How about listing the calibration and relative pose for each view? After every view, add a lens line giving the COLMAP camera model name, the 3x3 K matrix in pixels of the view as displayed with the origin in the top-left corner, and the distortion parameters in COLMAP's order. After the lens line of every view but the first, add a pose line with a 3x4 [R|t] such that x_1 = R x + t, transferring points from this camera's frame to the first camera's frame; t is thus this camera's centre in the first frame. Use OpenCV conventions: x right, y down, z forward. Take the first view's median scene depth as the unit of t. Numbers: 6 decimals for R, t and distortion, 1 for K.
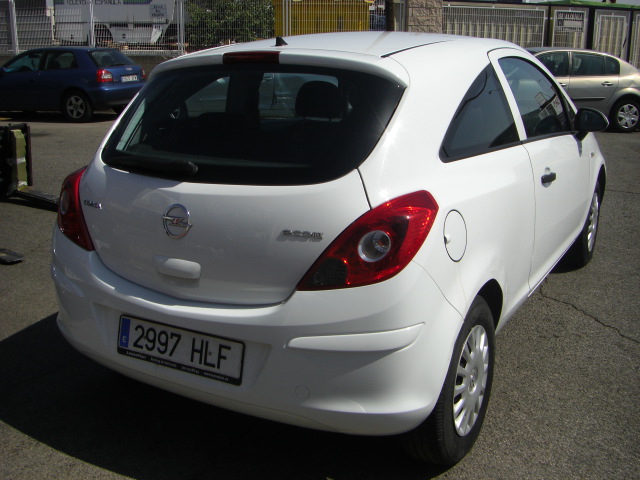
lens RADIAL K [[726.2, 0, 319.8], [0, 726.2, 208.6], [0, 0, 1]] dist [-0.195177, 0.173907]
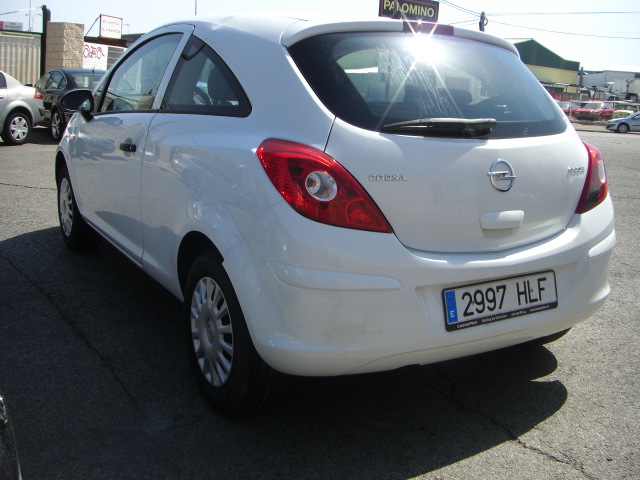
lens RADIAL K [[726.2, 0, 319.8], [0, 726.2, 208.6], [0, 0, 1]] dist [-0.195177, 0.173907]
pose [[0.496404, -0.126737, 0.858791, -1.214324], [0.156536, 0.986137, 0.055048, -0.033693], [-0.853862, 0.107105, 0.509361, 0.688930]]
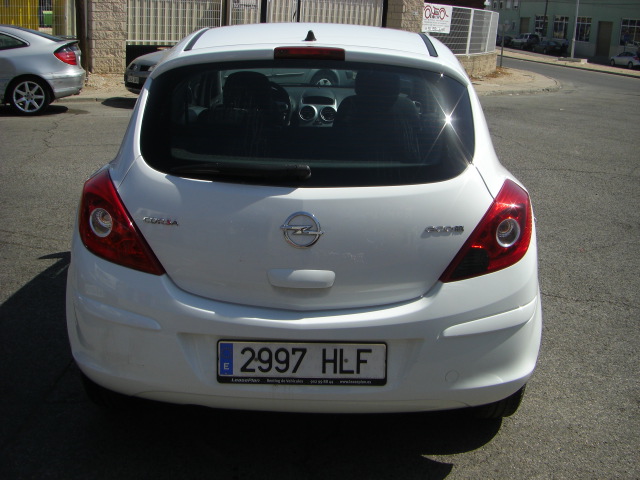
lens RADIAL K [[726.2, 0, 319.8], [0, 726.2, 208.6], [0, 0, 1]] dist [-0.195177, 0.173907]
pose [[0.868754, -0.092428, 0.486542, -0.627545], [0.074750, 0.995647, 0.055670, -0.060433], [-0.489570, -0.011994, 0.871882, 0.159917]]
